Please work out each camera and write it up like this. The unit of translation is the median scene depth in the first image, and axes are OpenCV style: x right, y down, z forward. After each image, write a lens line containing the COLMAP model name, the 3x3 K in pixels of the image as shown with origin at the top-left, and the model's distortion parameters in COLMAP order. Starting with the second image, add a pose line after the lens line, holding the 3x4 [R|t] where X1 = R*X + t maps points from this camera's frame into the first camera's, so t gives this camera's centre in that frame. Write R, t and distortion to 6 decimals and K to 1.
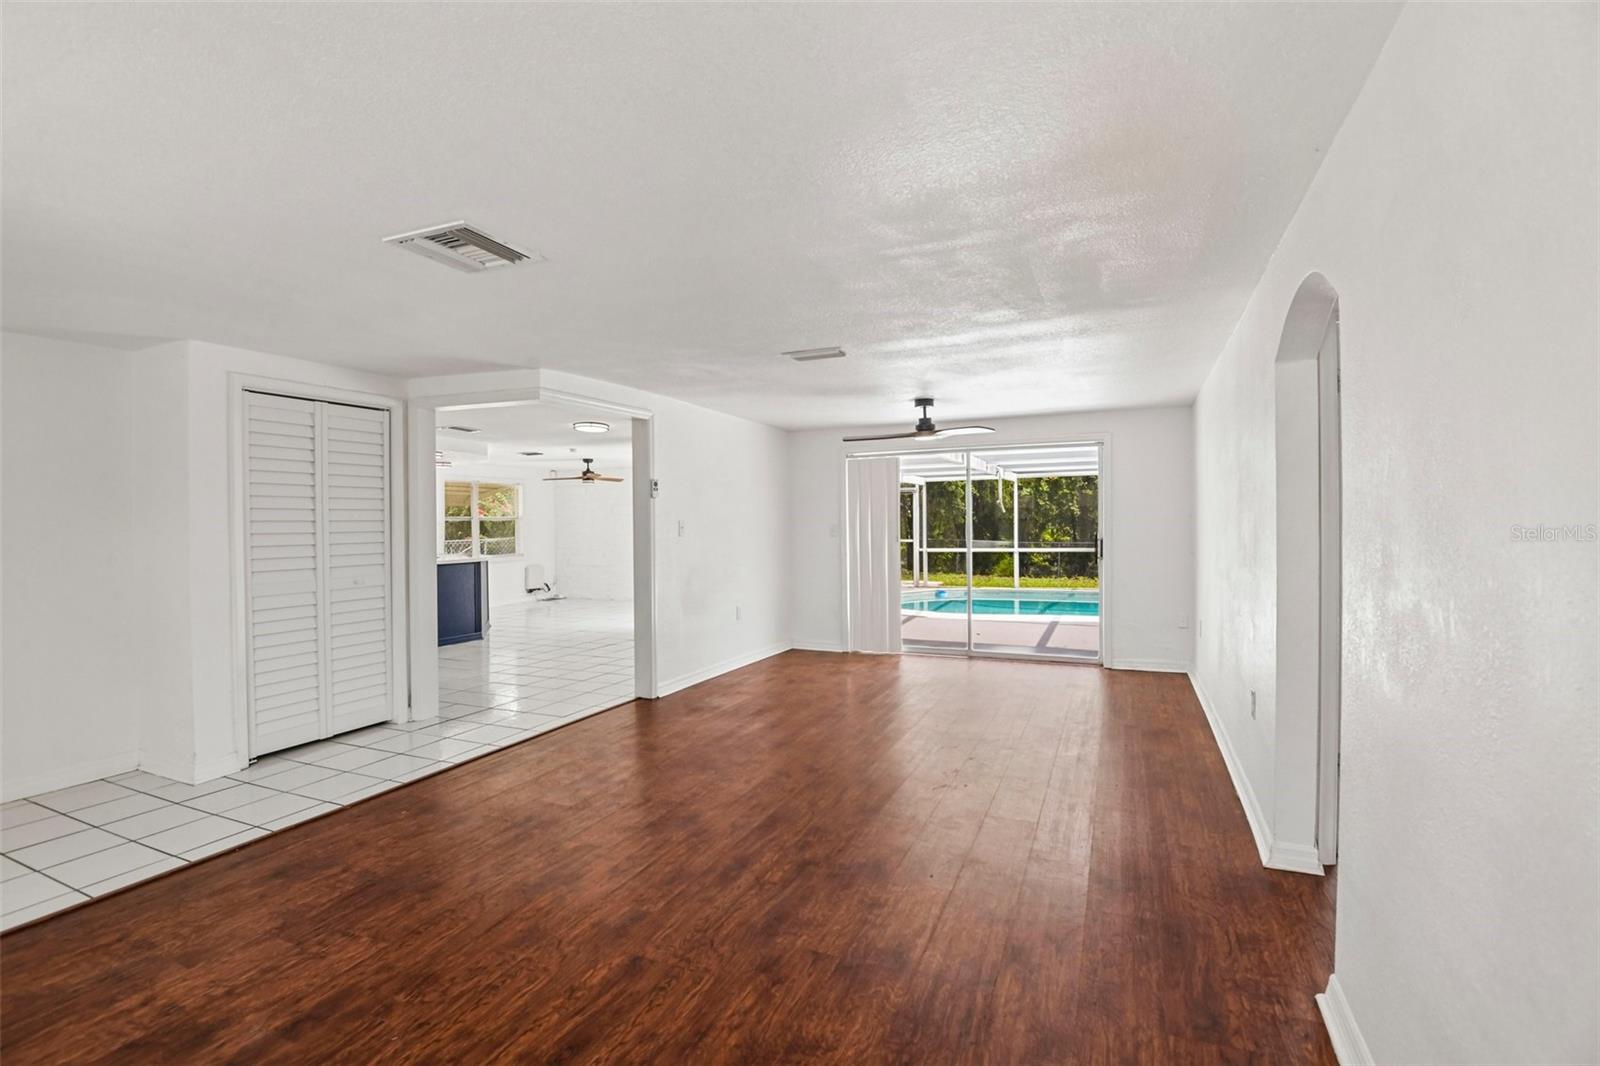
lens RADIAL K [[745.5, 0, 801.6], [0, 745.5, 538.5], [0, 0, 1]] dist [-0.027328, -0.000660]
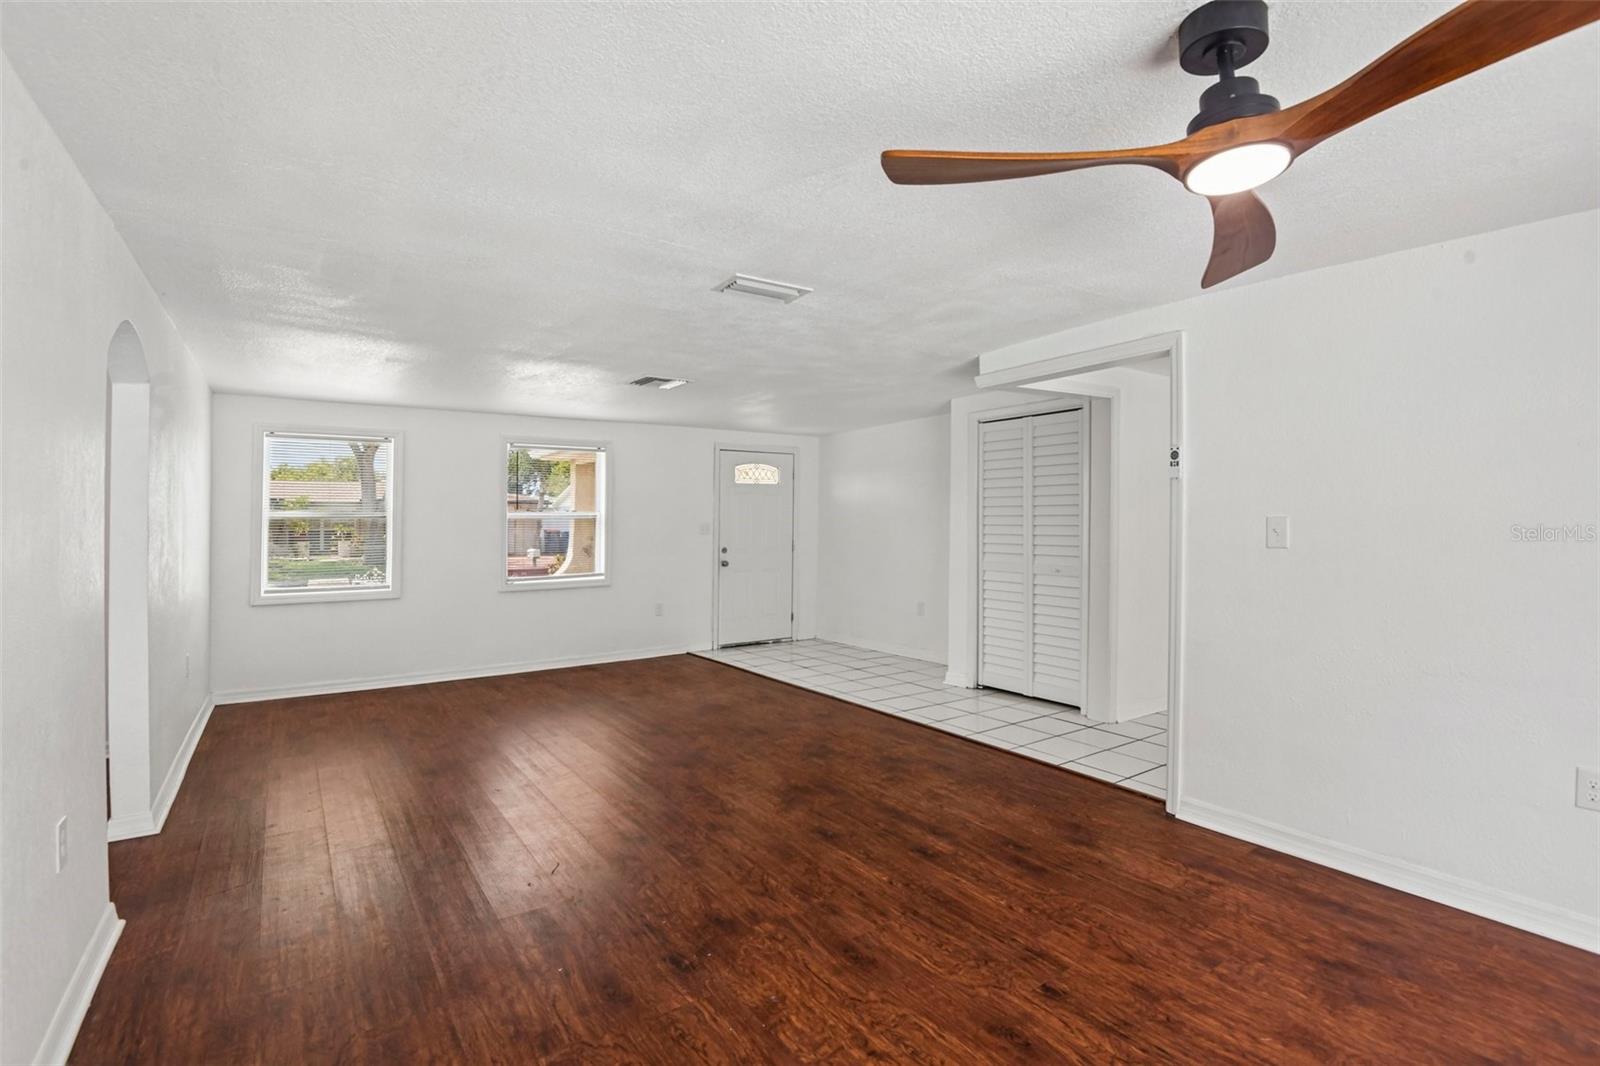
lens RADIAL K [[745.5, 0, 808.3], [0, 745.5, 524.1], [0, 0, 1]] dist [-0.027328, -0.000660]
pose [[-0.533516, 0.018110, -0.845596, 0.586309], [-0.002091, 0.999739, 0.022731, -0.038514], [0.845787, 0.013895, -0.533339, 1.373597]]
